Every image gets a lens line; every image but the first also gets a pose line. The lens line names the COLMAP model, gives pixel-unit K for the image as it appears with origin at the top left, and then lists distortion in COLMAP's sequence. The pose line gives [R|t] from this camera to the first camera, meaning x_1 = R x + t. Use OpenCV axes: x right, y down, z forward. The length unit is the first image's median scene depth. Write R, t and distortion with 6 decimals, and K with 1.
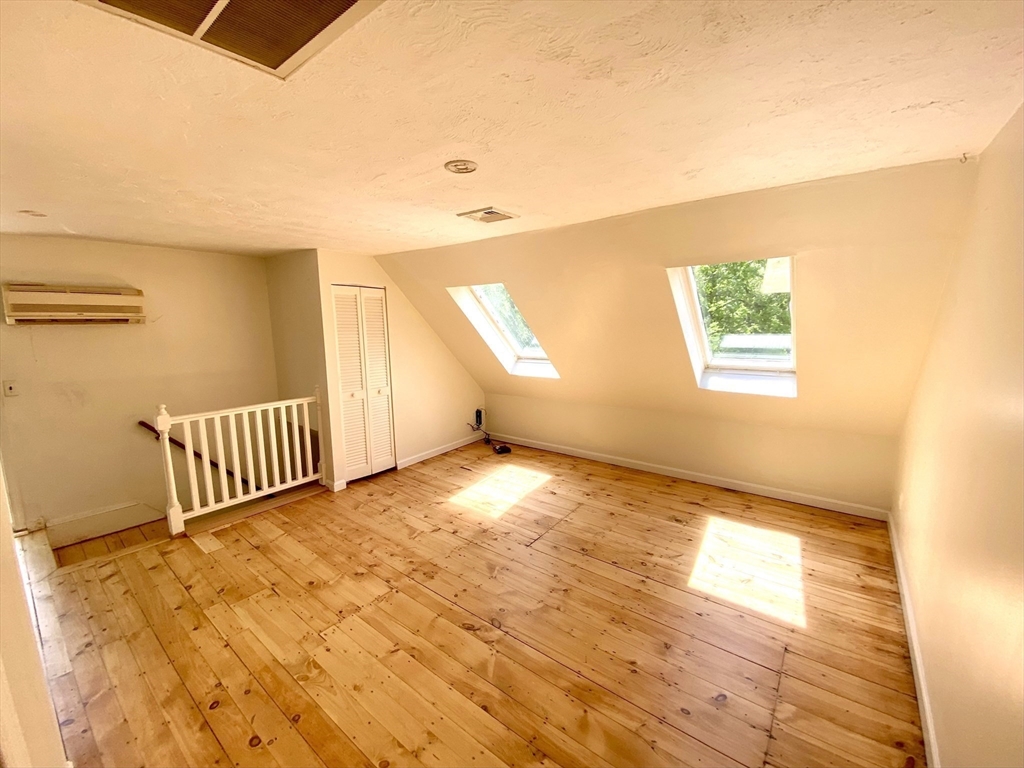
lens RADIAL K [[422.0, 0, 512.0], [0, 422.0, 384.0], [0, 0, 1]] dist [0.042586, -0.033629]
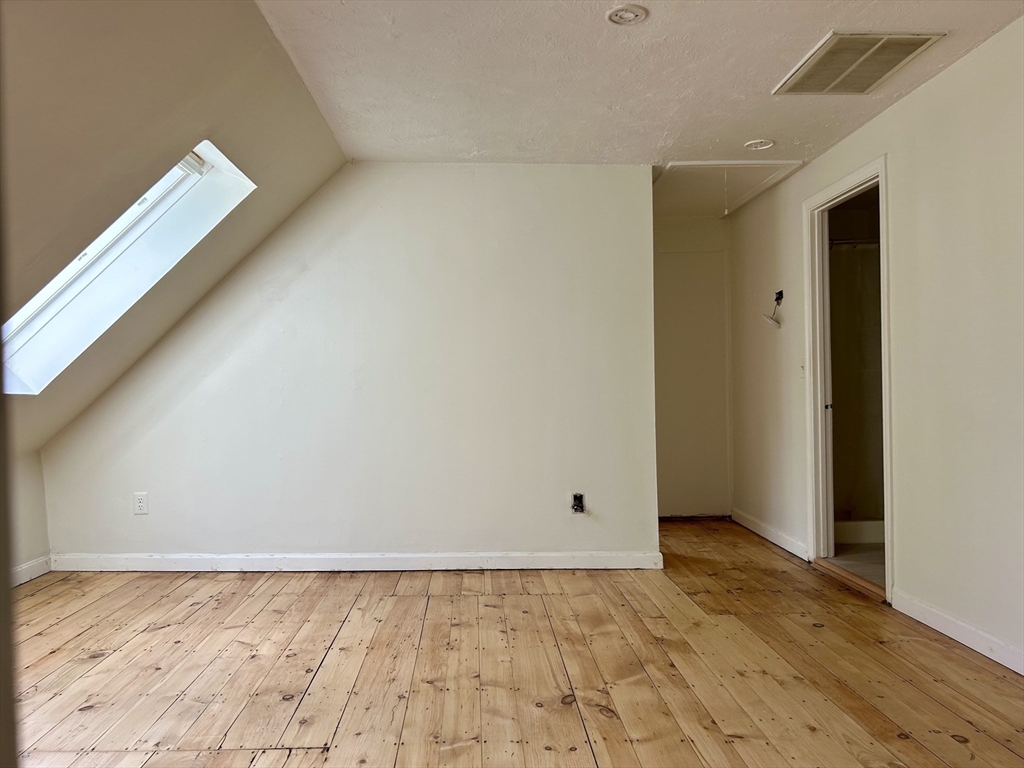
lens RADIAL K [[767.8, 0, 512.0], [0, 767.8, 384.0], [0, 0, 1]] dist [0.004555, -0.001846]
pose [[-0.651781, 0.025422, 0.757981, -0.867751], [0.139509, 0.986402, 0.086880, 0.025114], [-0.745465, 0.162372, -0.646465, 1.803810]]
